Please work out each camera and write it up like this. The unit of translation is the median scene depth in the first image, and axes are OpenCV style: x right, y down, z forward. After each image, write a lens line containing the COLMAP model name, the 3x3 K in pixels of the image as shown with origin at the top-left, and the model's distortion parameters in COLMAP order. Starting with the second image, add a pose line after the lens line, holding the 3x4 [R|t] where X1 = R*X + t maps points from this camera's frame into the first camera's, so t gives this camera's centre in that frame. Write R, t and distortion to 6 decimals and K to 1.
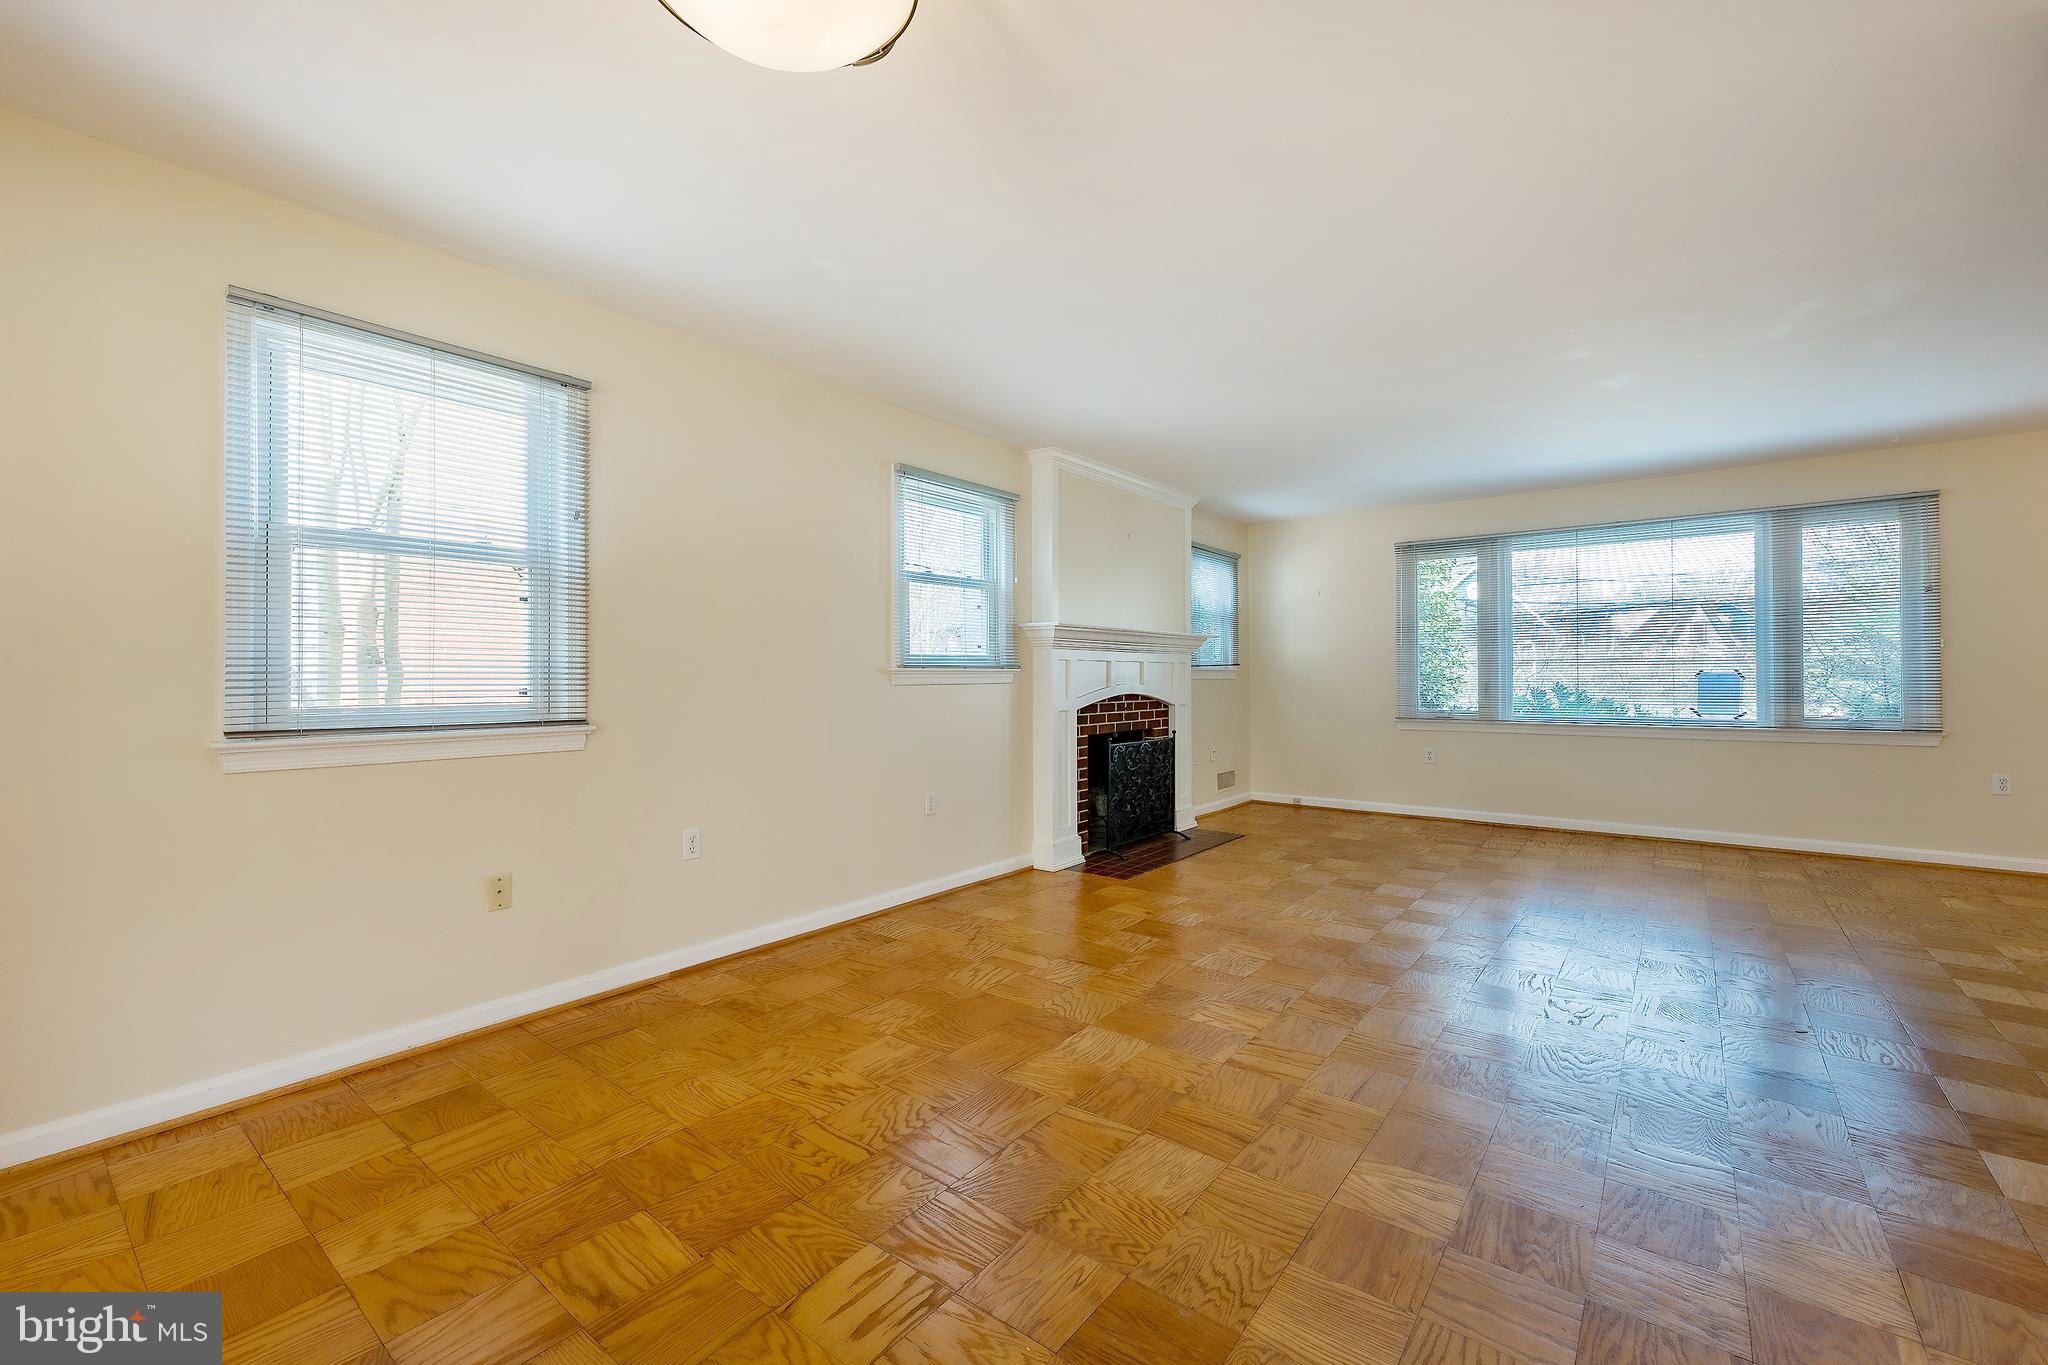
lens RADIAL K [[843.3, 0, 1030.7], [0, 843.3, 672.7], [0, 0, 1]] dist [-0.001244, -0.000185]
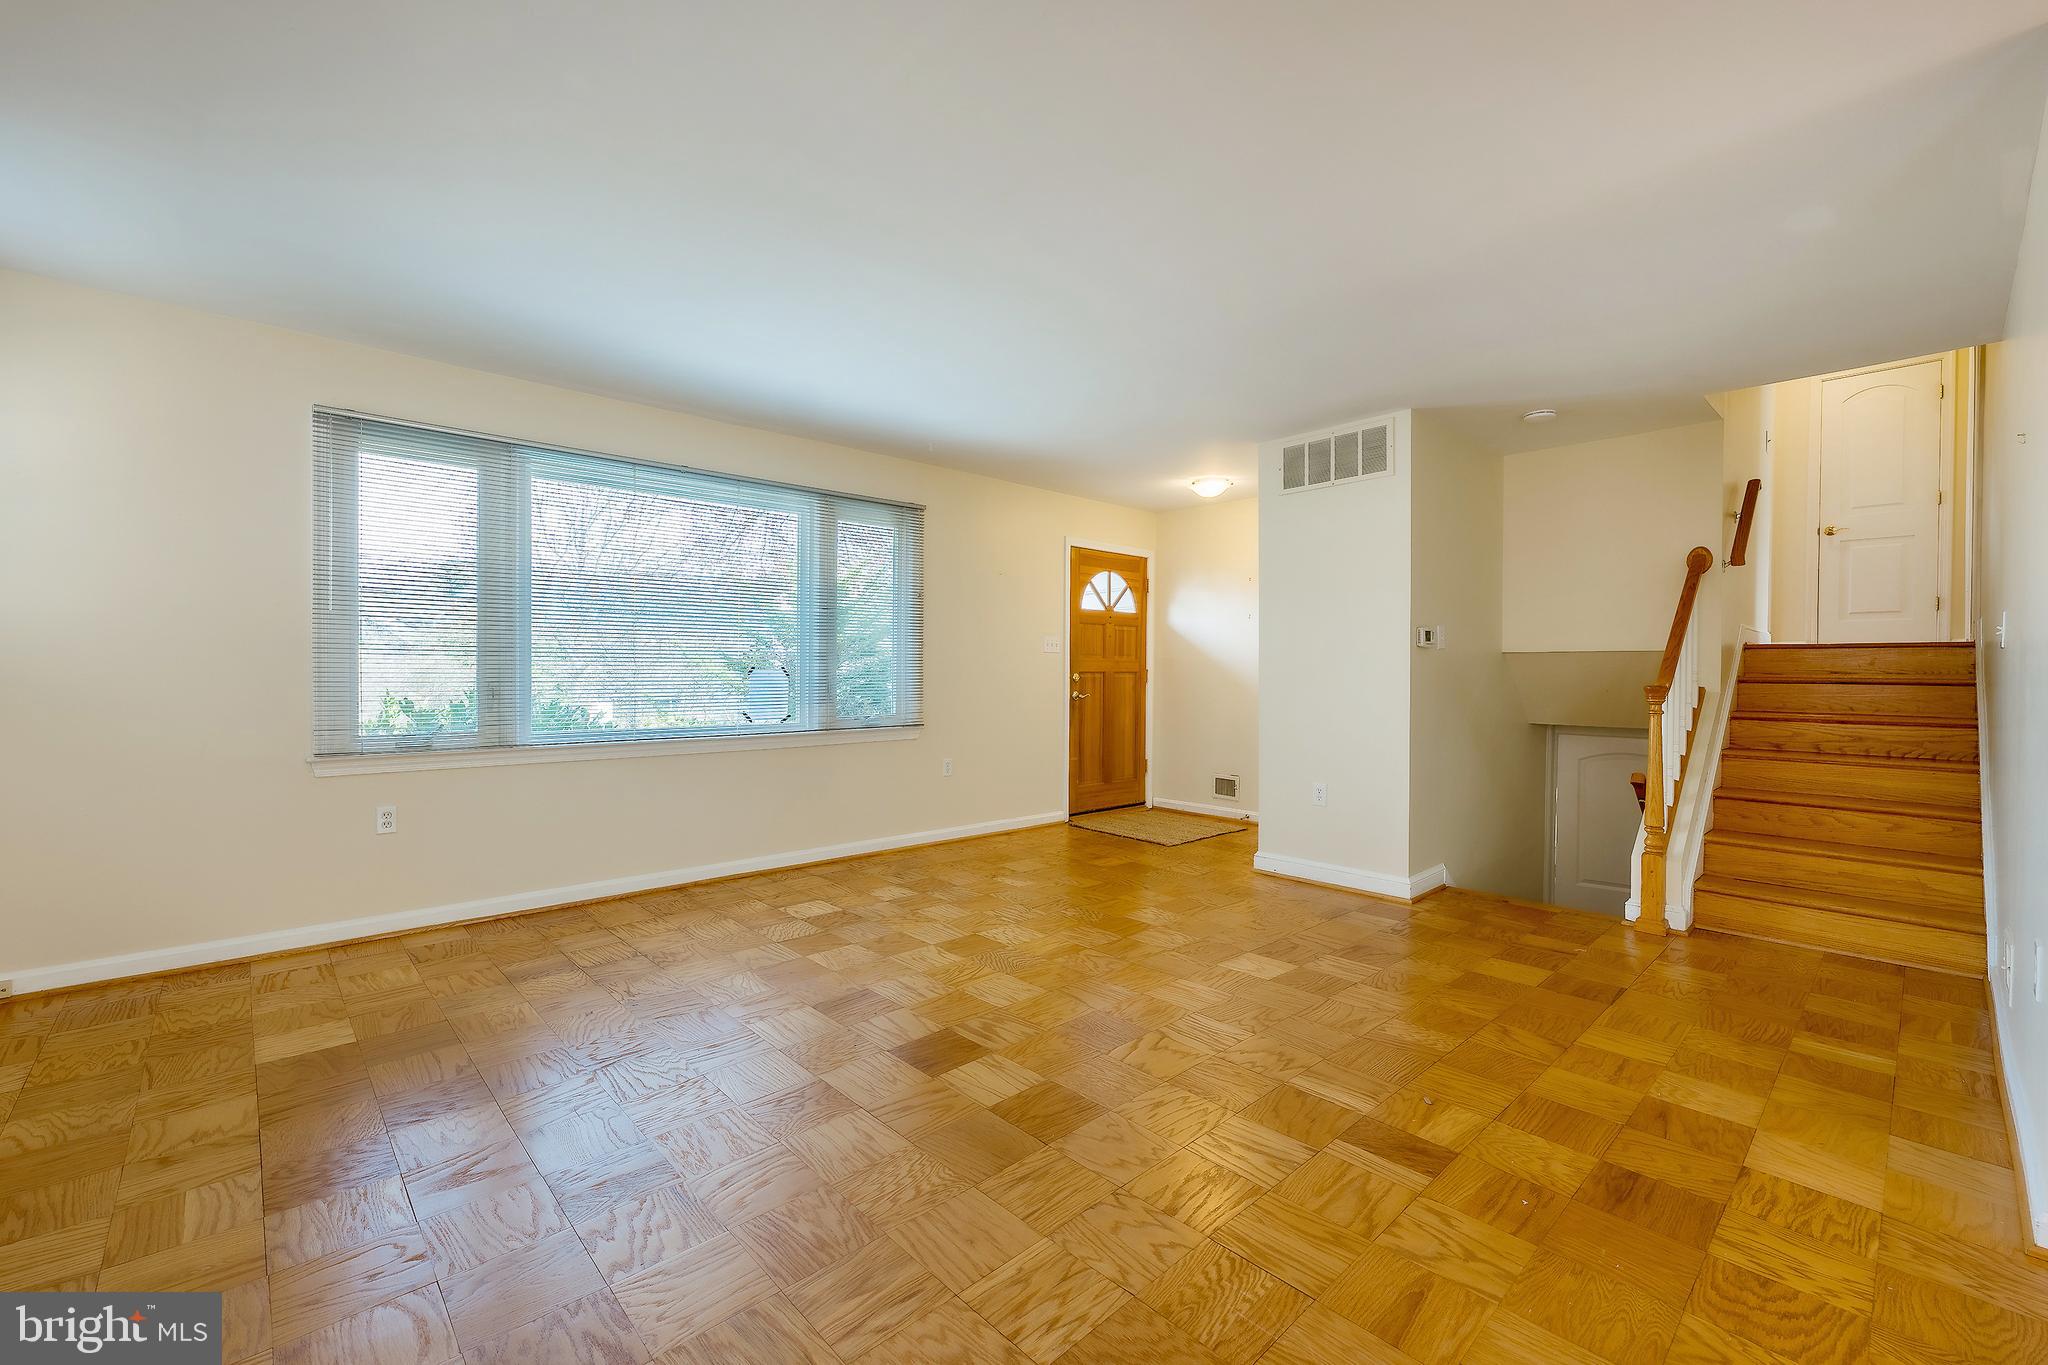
lens RADIAL K [[856.8, 0, 1019.0], [0, 856.8, 675.1], [0, 0, 1]] dist [-0.000041, 0.000059]
pose [[0.160625, -0.000436, 0.987015, -0.000331], [-0.011757, 0.999928, 0.002355, 0.000434], [-0.986946, -0.011983, 0.160608, 0.618034]]
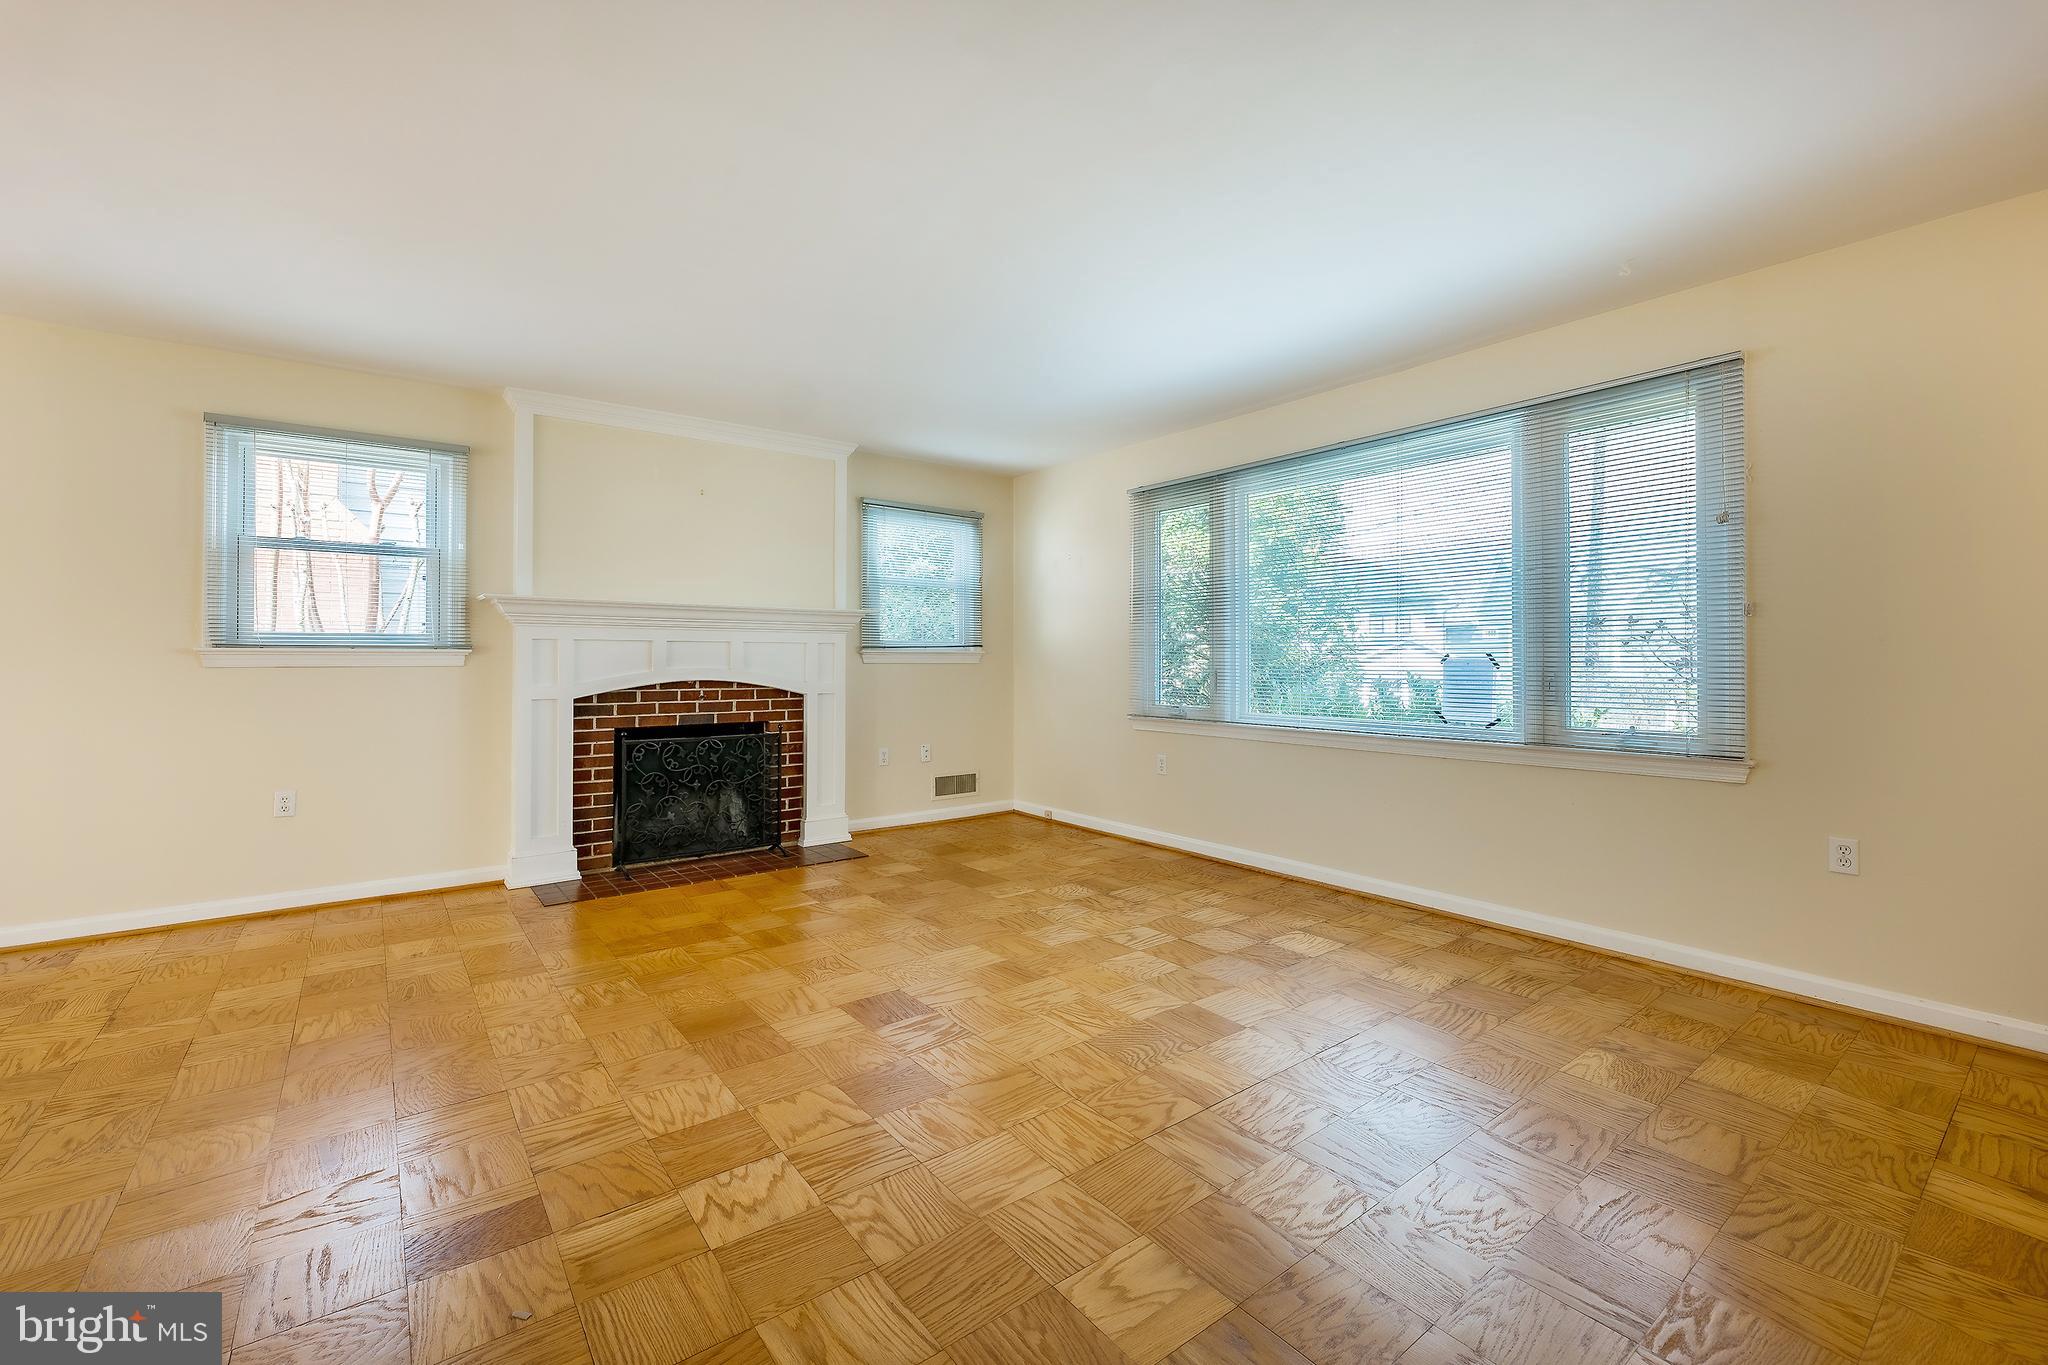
lens RADIAL K [[843.2, 0, 1034.1], [0, 843.2, 653.9], [0, 0, 1]] dist [-0.007844, -0.000172]
pose [[0.969815, 0.003361, -0.243819, 0.658554], [-0.004157, 0.999988, -0.002750, -0.000156], [0.243807, 0.003681, 0.969817, 0.273072]]
